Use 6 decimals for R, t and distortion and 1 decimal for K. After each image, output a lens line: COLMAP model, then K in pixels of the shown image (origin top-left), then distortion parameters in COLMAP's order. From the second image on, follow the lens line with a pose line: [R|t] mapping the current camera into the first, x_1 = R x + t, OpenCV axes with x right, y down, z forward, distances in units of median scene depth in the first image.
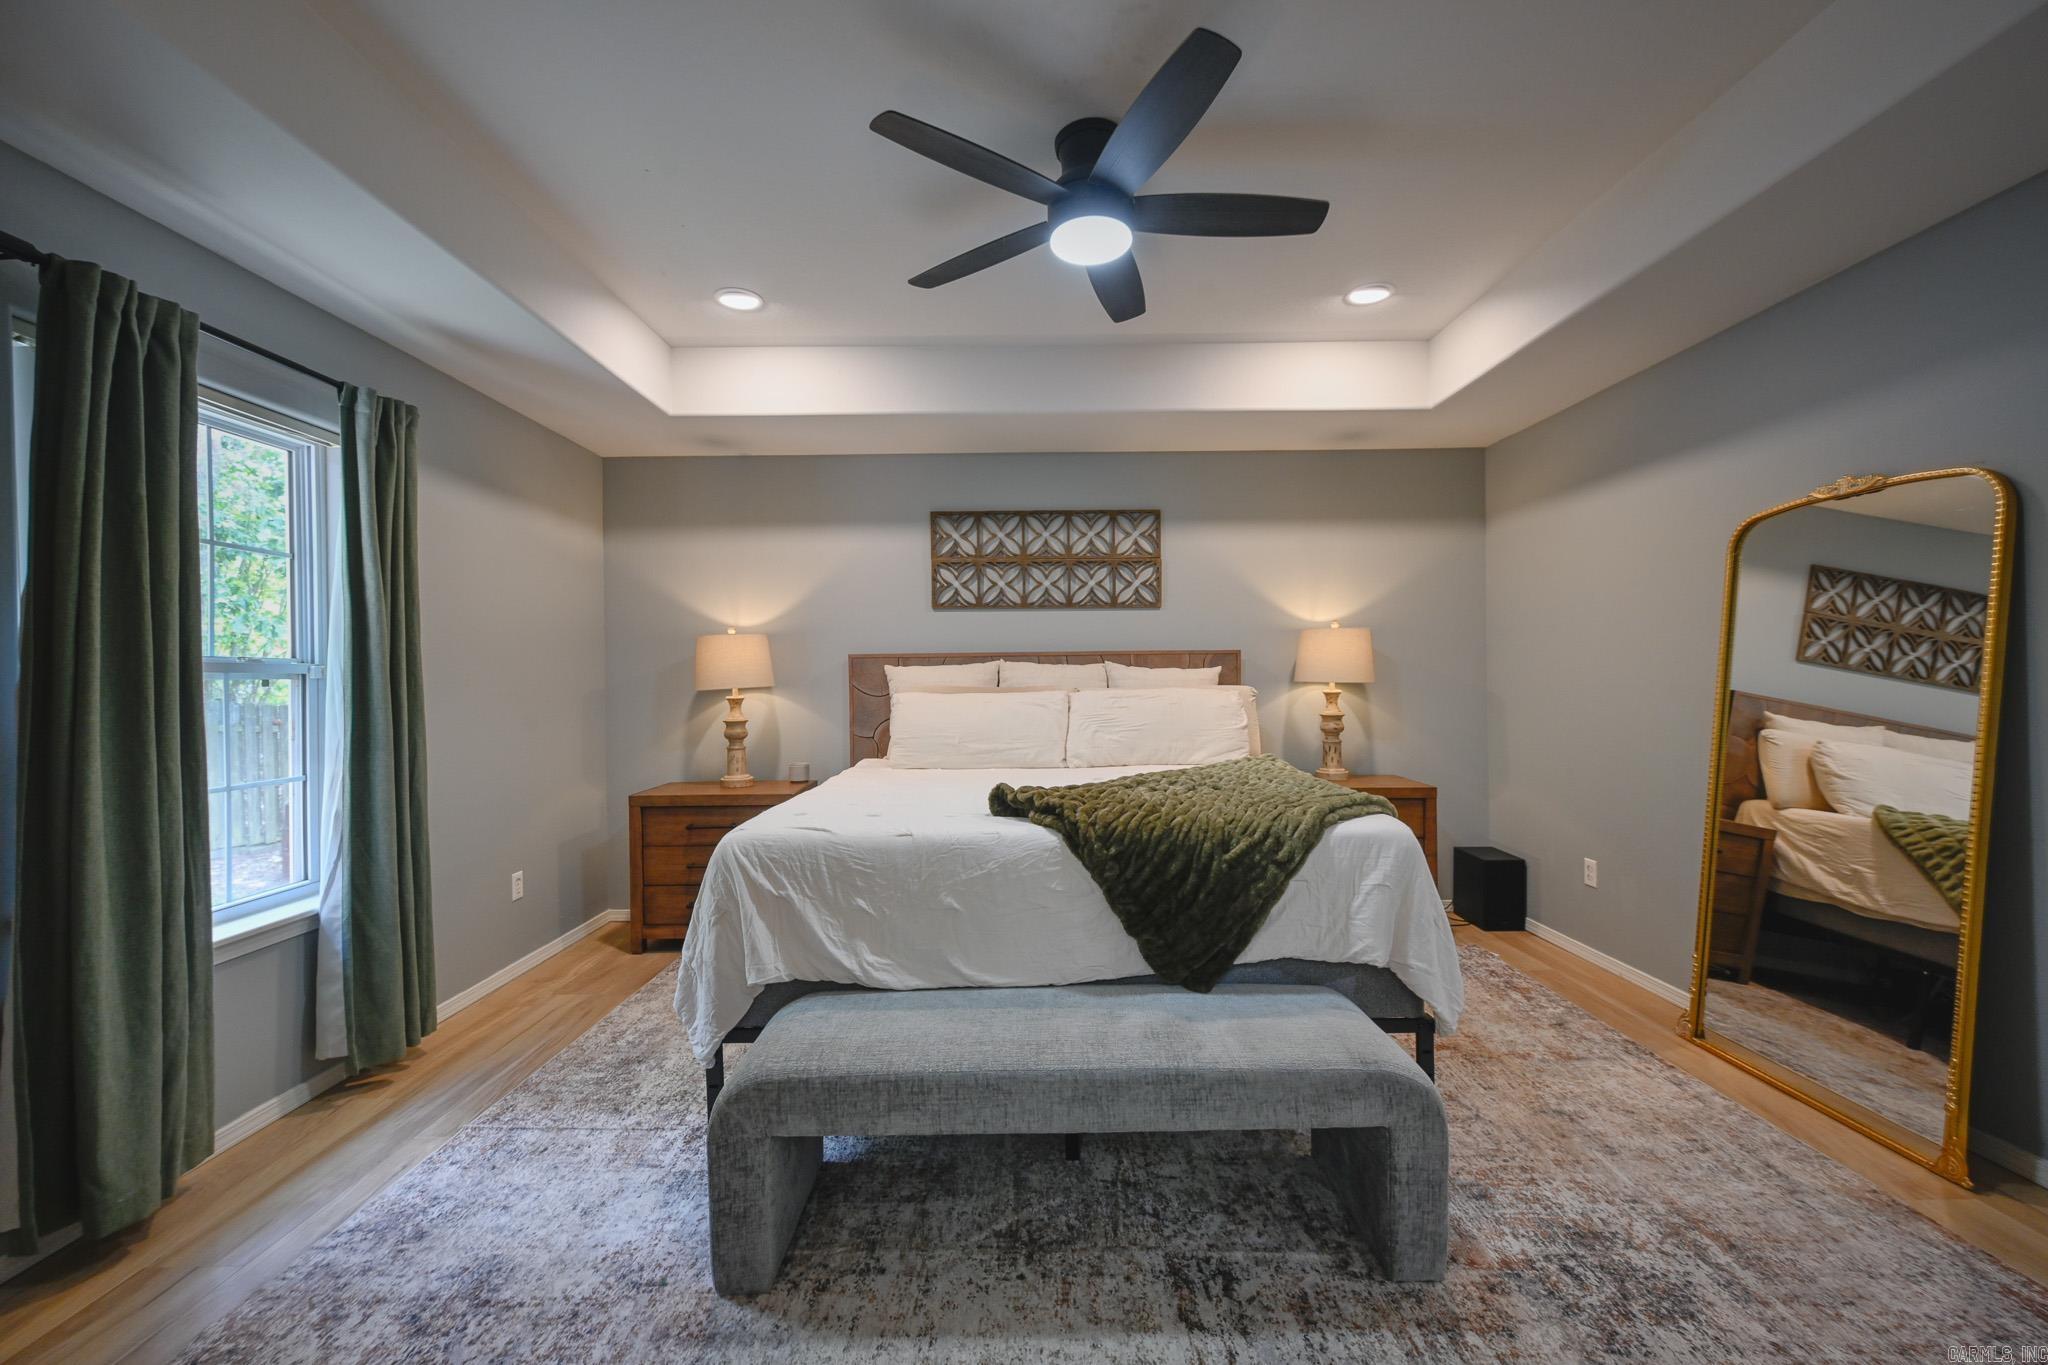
lens RADIAL K [[815.7, 0, 1024.0], [0, 815.7, 682.5], [0, 0, 1]] dist [0.000043, 0.000374]
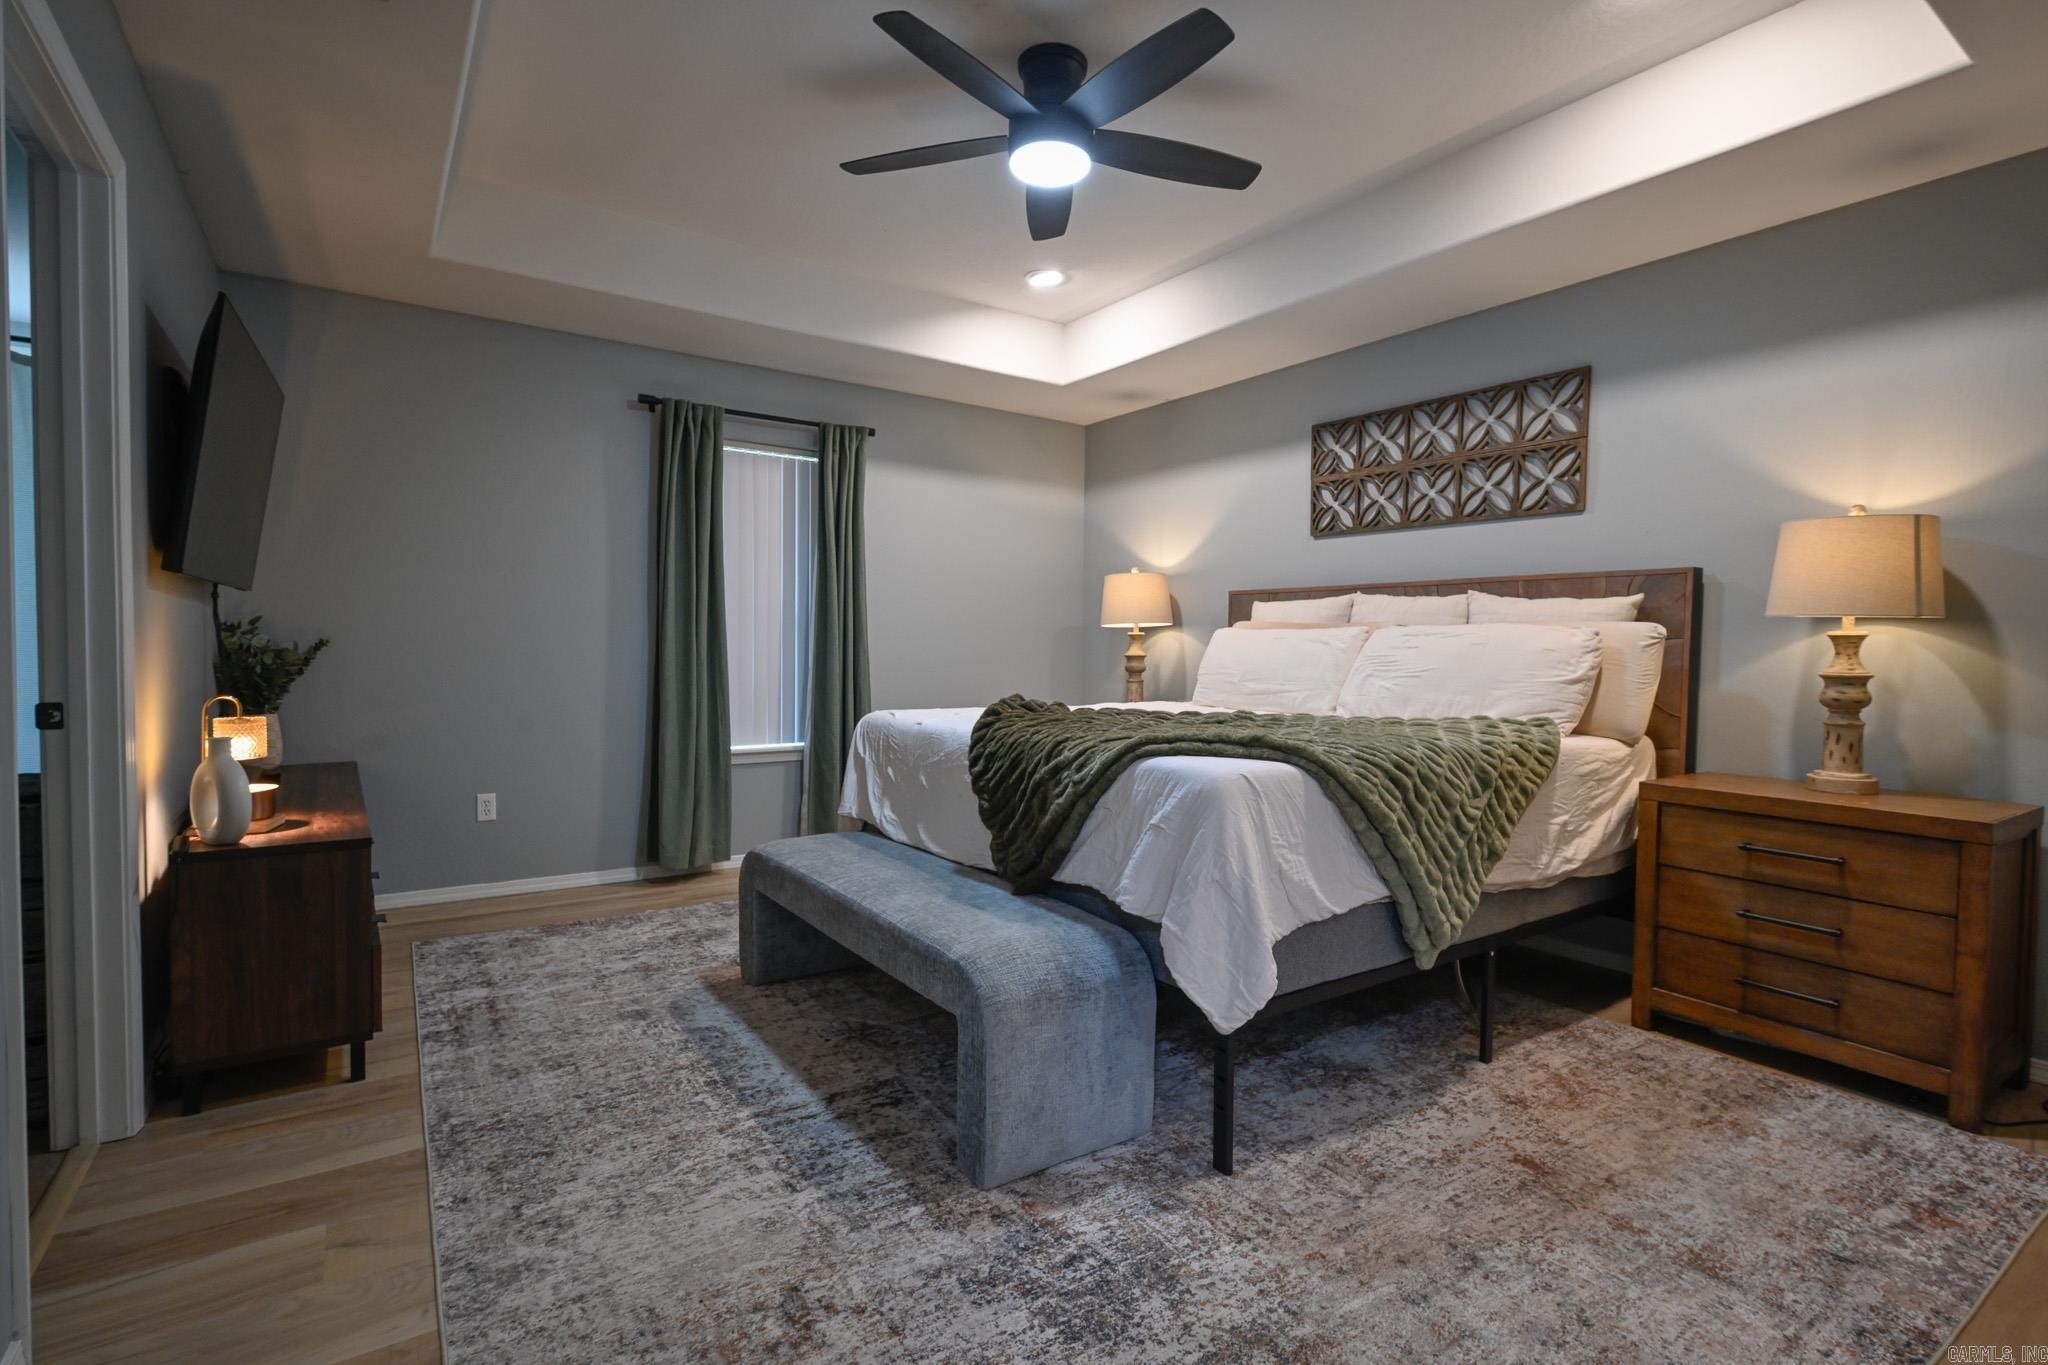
lens RADIAL K [[973.6, 0, 1024.0], [0, 973.6, 682.5], [0, 0, 1]] dist [-0.001563, 0.000590]
pose [[0.557318, 0.051964, -0.828672, 0.792936], [-0.026110, 0.998643, 0.045062, 0.036810], [0.829889, -0.003478, 0.557918, 0.208920]]
